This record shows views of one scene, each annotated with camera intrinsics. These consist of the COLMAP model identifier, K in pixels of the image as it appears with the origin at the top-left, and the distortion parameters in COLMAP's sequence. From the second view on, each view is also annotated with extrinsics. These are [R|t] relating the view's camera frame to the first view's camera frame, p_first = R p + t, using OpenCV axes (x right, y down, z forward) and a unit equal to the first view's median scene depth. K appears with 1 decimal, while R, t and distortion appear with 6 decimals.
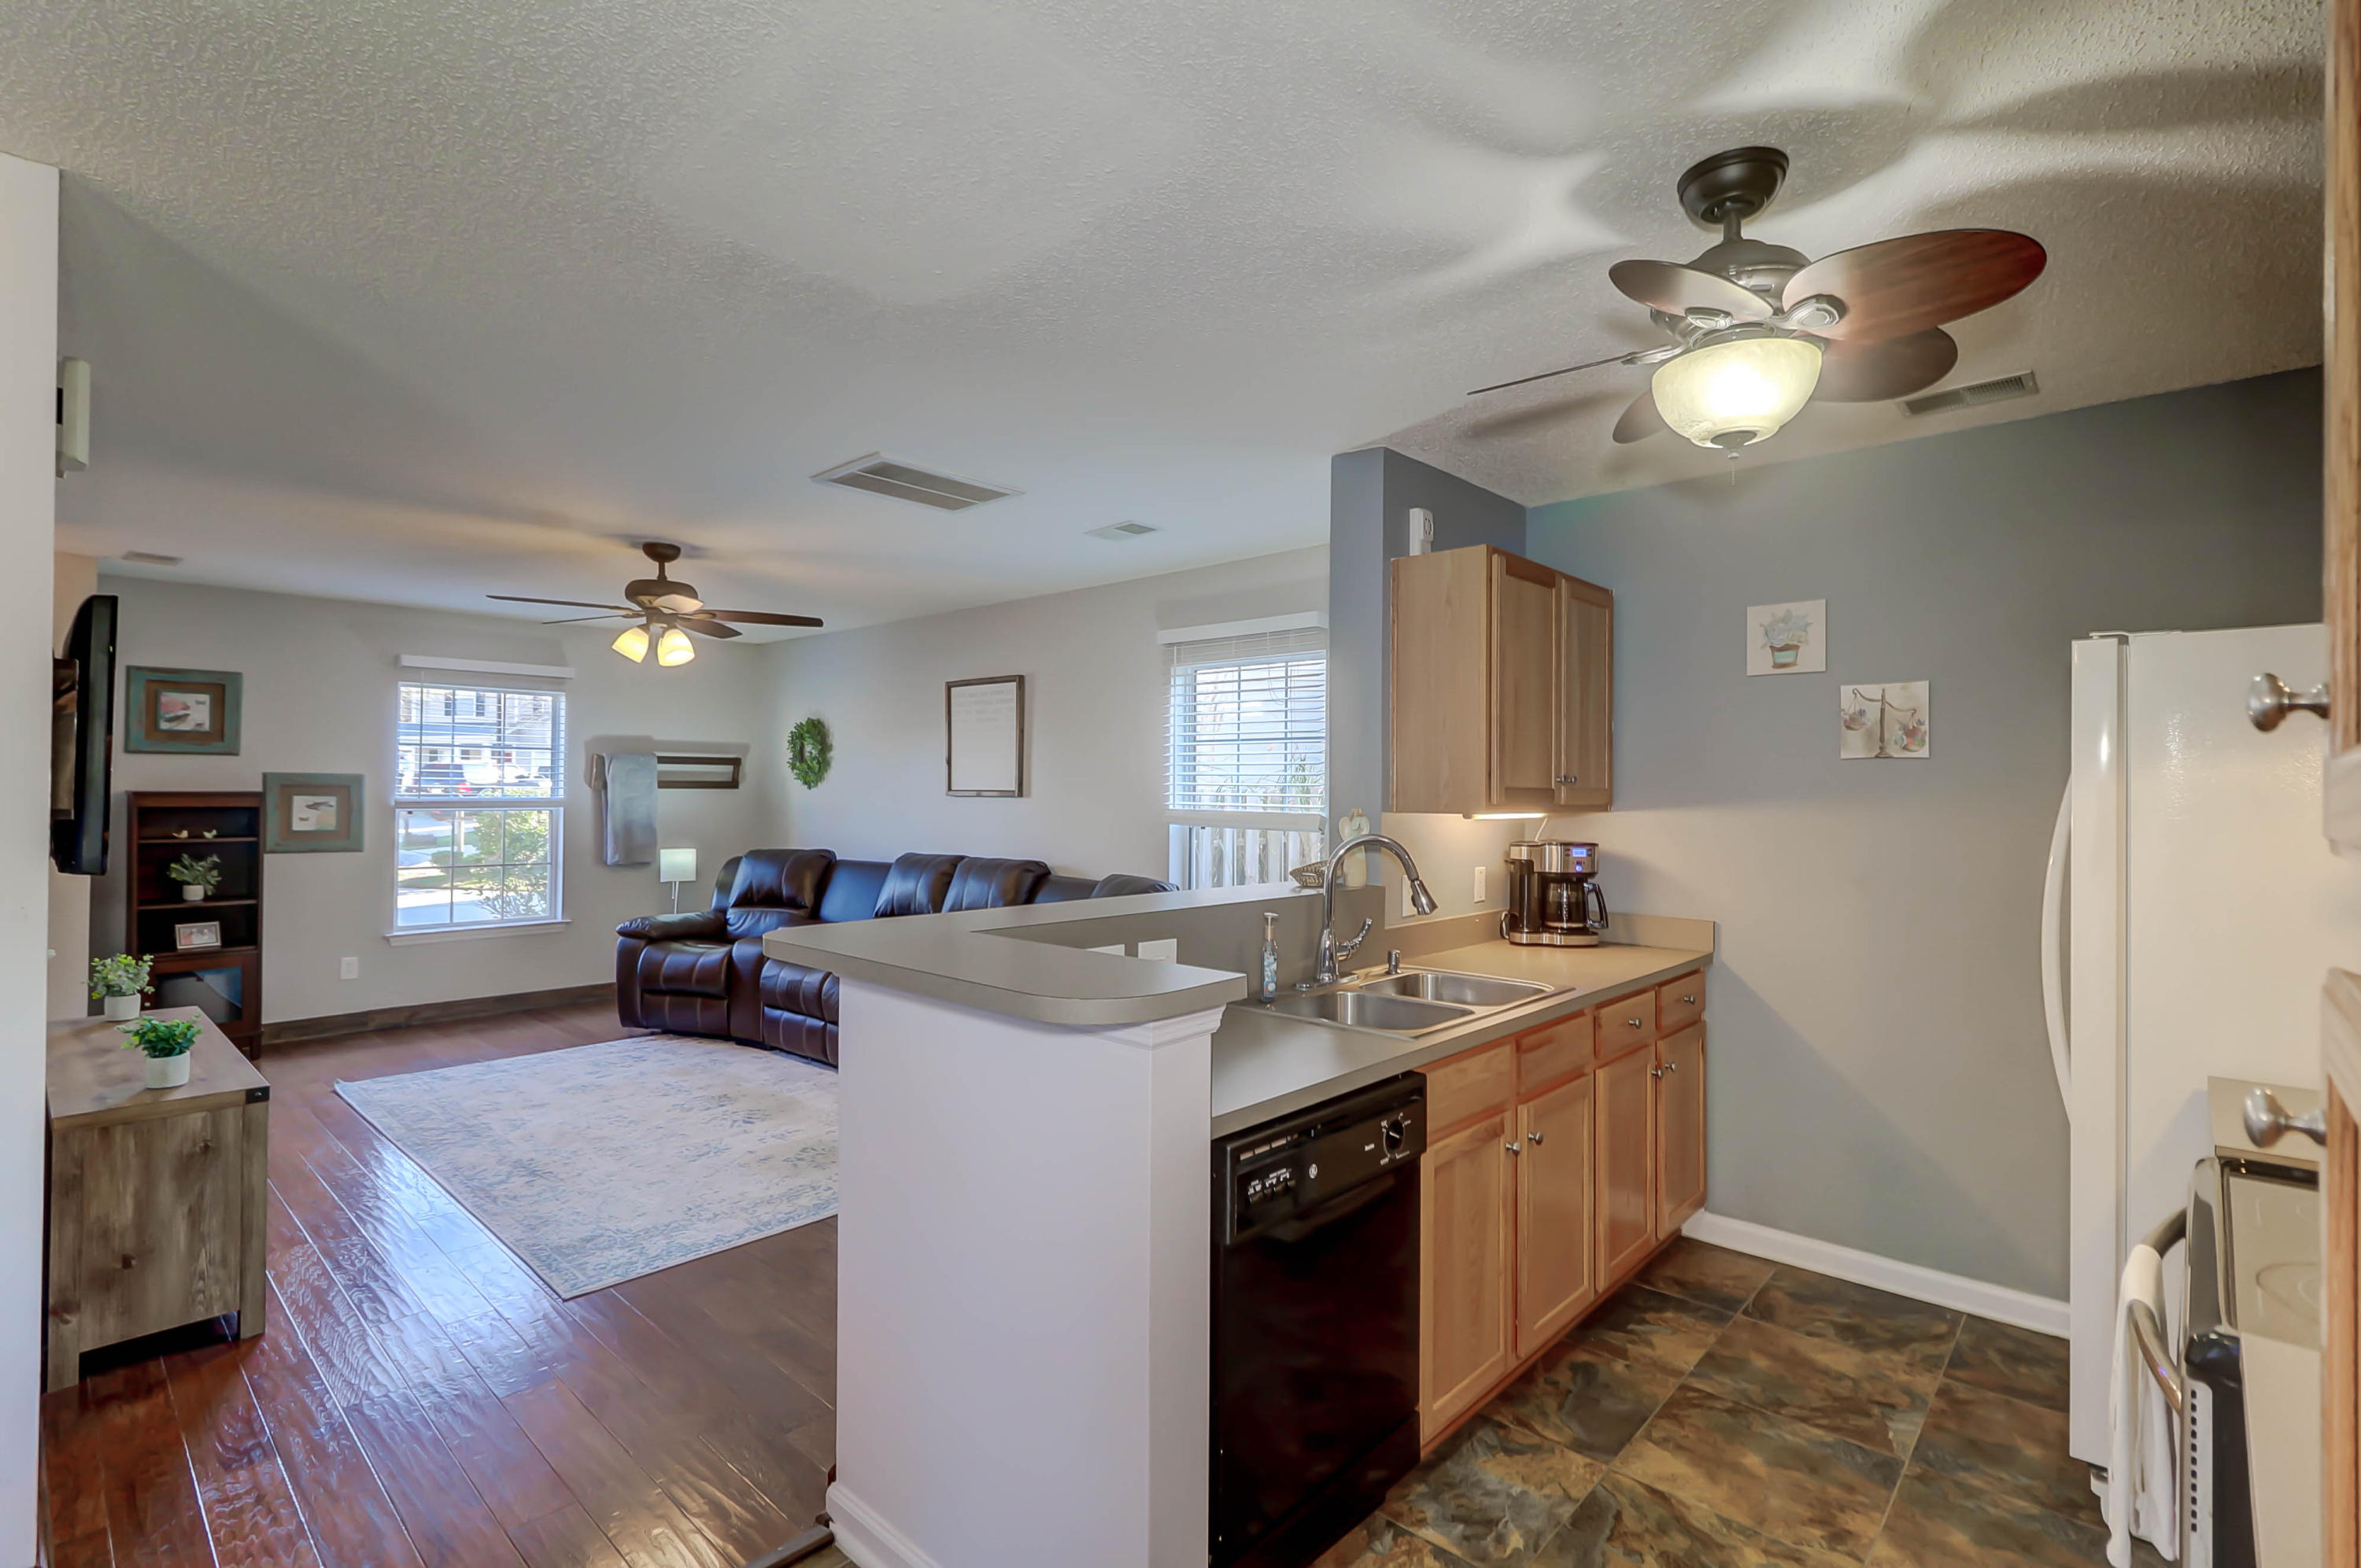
lens RADIAL K [[1080.8, 0, 1176.9], [0, 1080.8, 771.6], [0, 0, 1]] dist [0.004841, -0.004383]
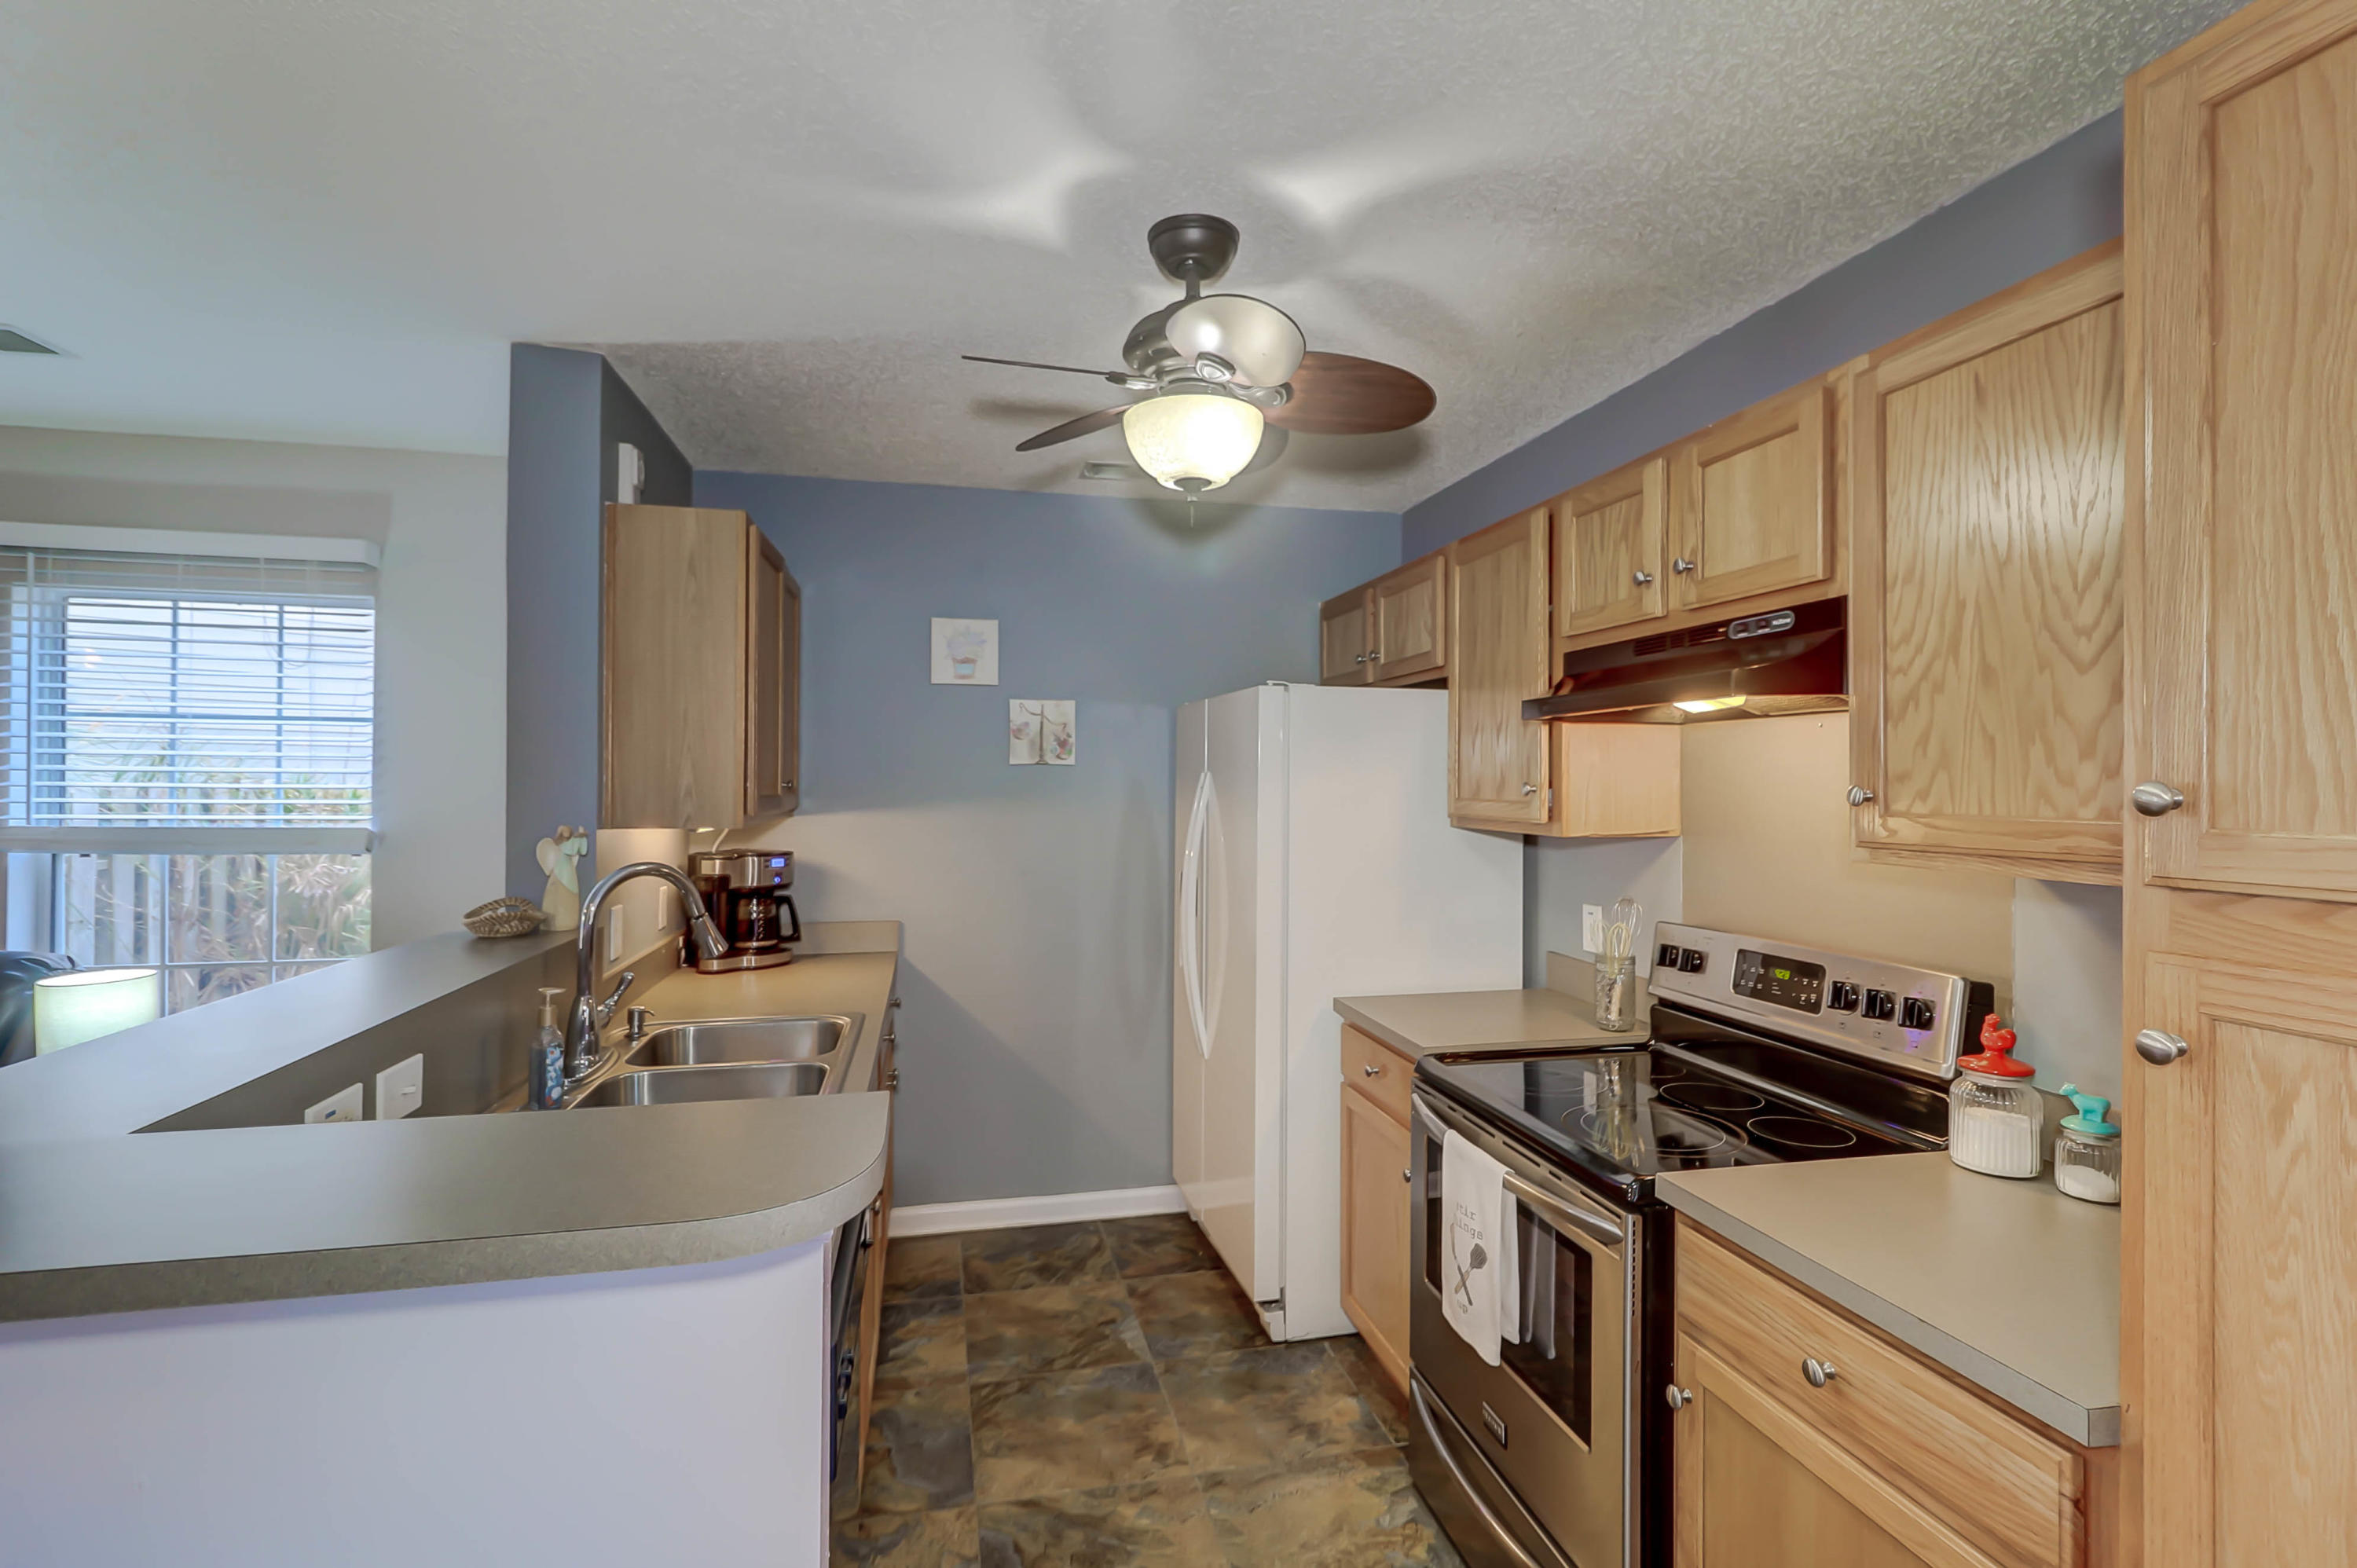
lens RADIAL K [[1079.1, 0, 1182.2], [0, 1079.1, 768.3], [0, 0, 1]] dist [0.004841, -0.004383]
pose [[0.565648, 0.005736, 0.824627, -0.250247], [-0.015735, 0.999869, 0.003838, -0.018713], [-0.824496, -0.015146, 0.565664, 0.263568]]
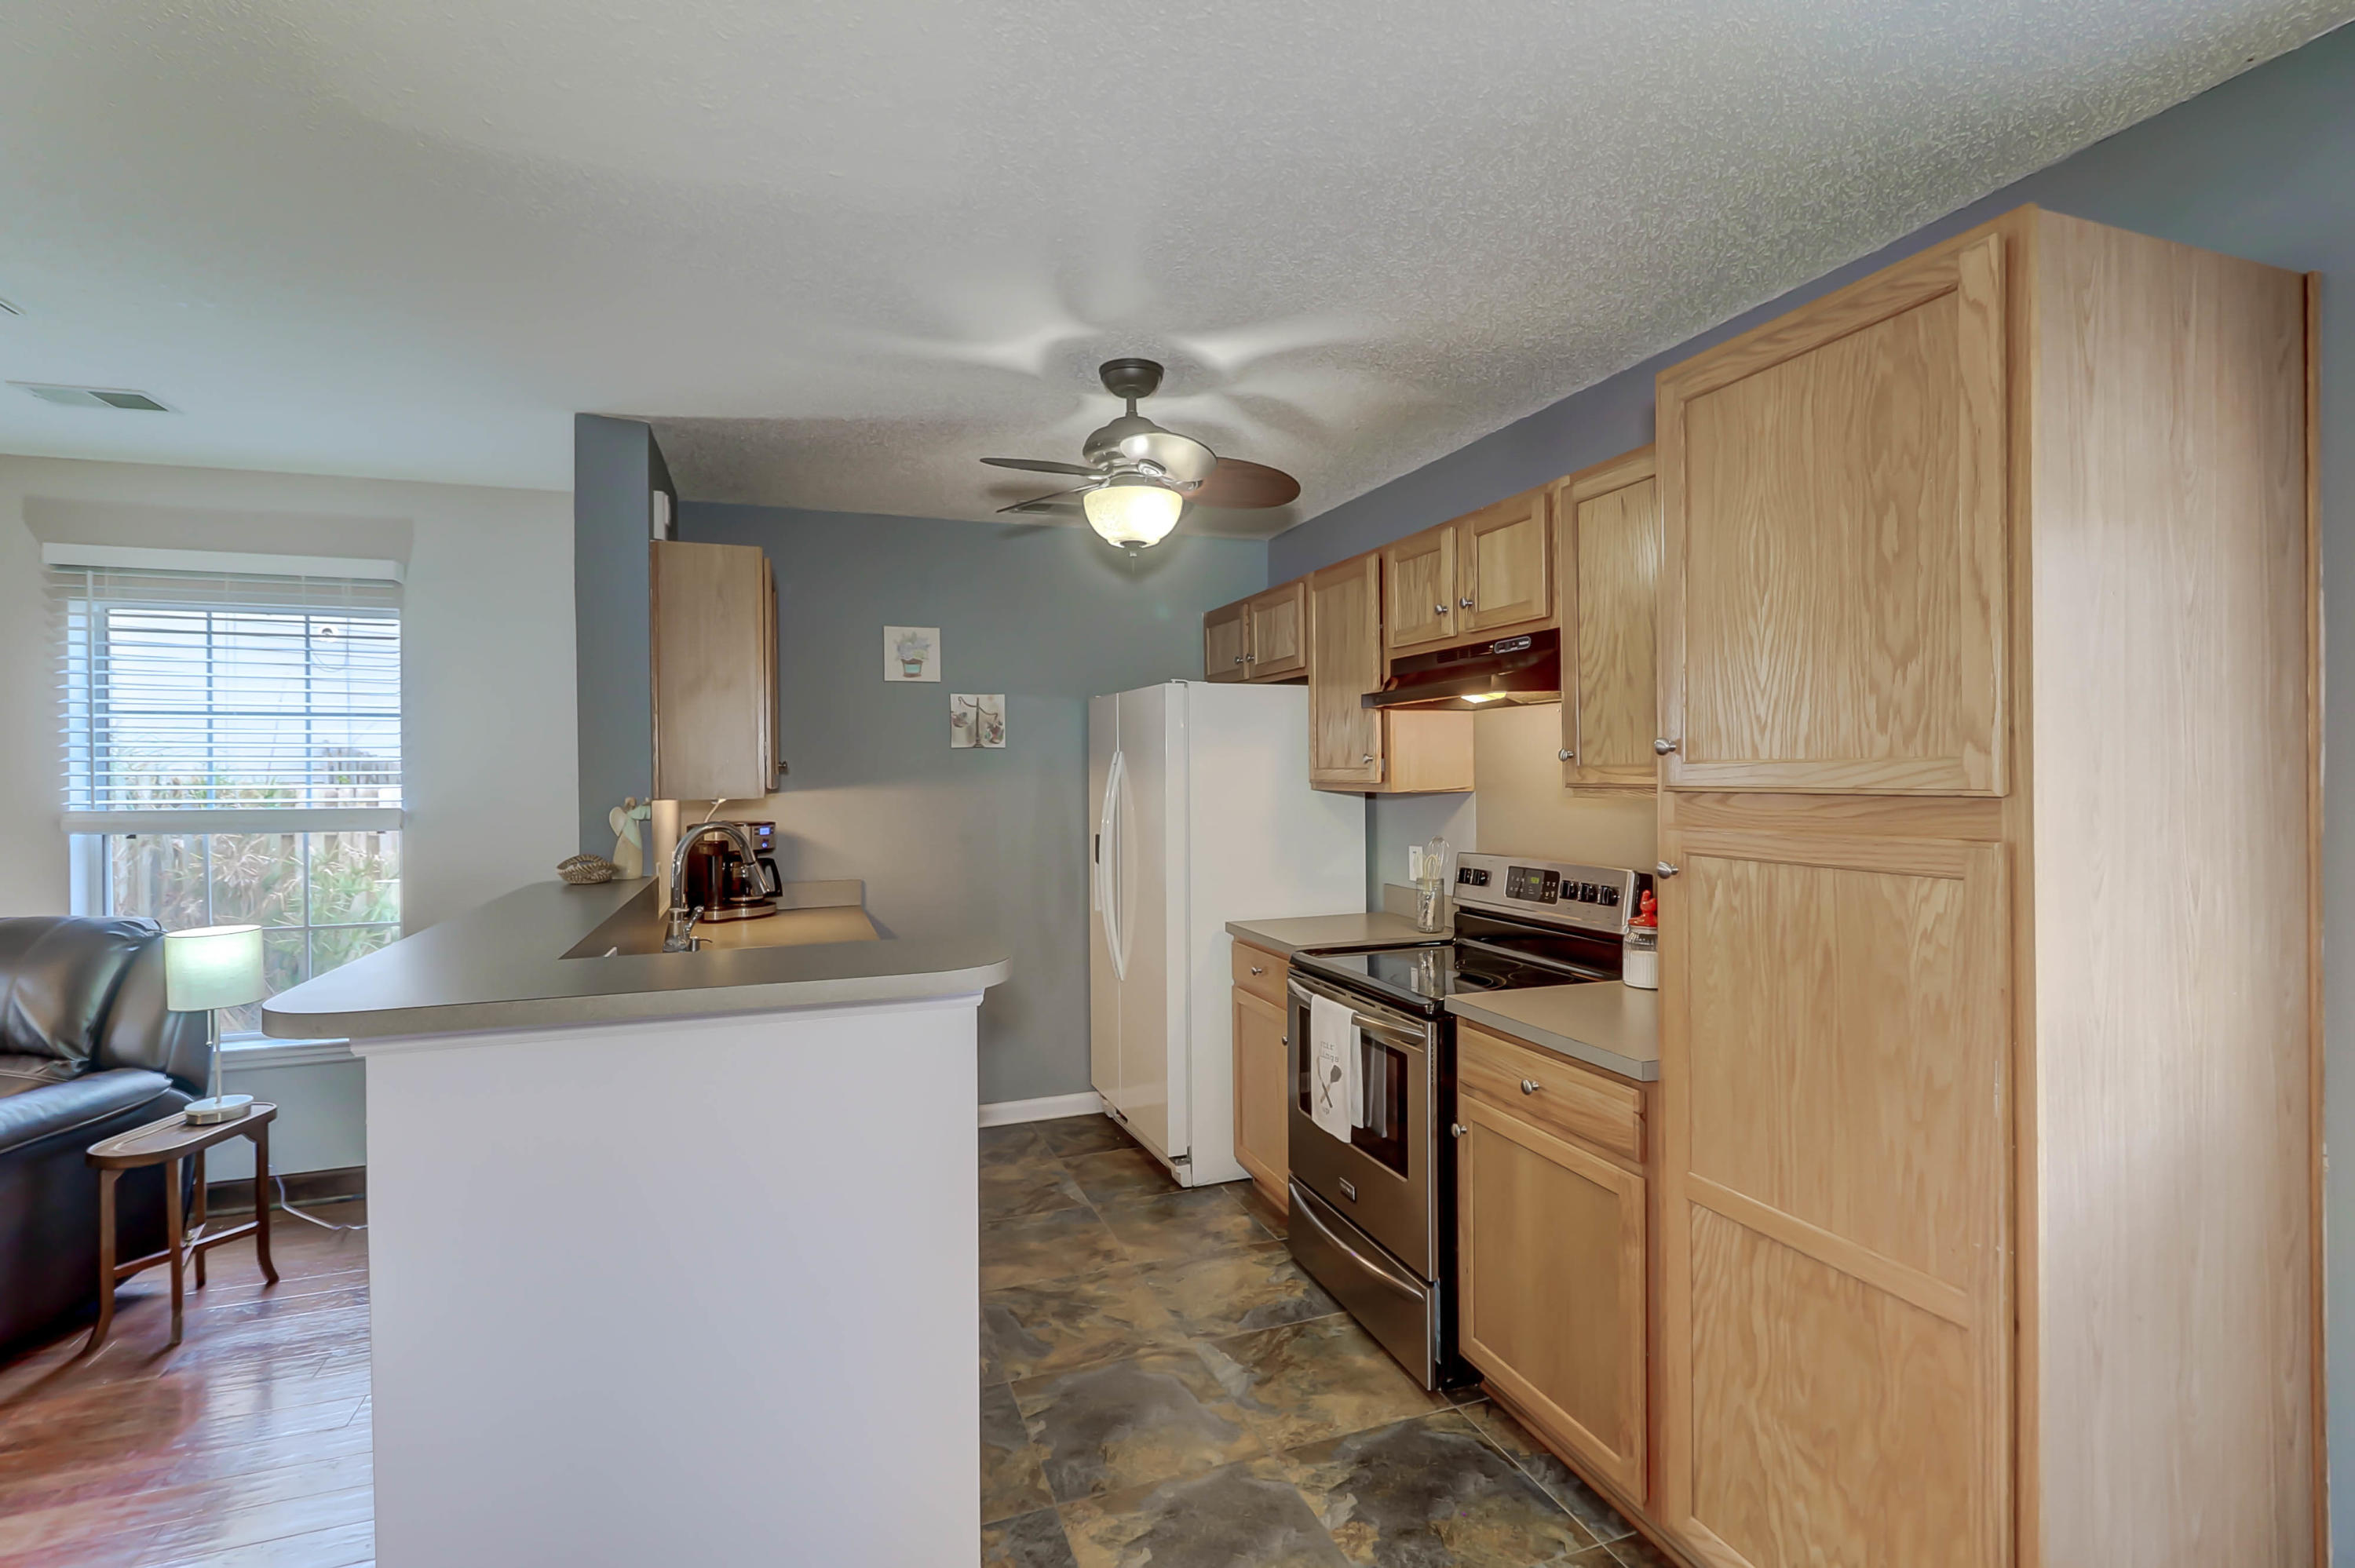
lens RADIAL K [[1078.1, 0, 1167.0], [0, 1078.1, 763.0], [0, 0, 1]] dist [0.004841, -0.004383]
pose [[0.464970, -0.006703, 0.885301, -0.542994], [-0.002916, 0.999954, 0.009102, -0.007740], [-0.885322, -0.006814, 0.464929, 0.163757]]
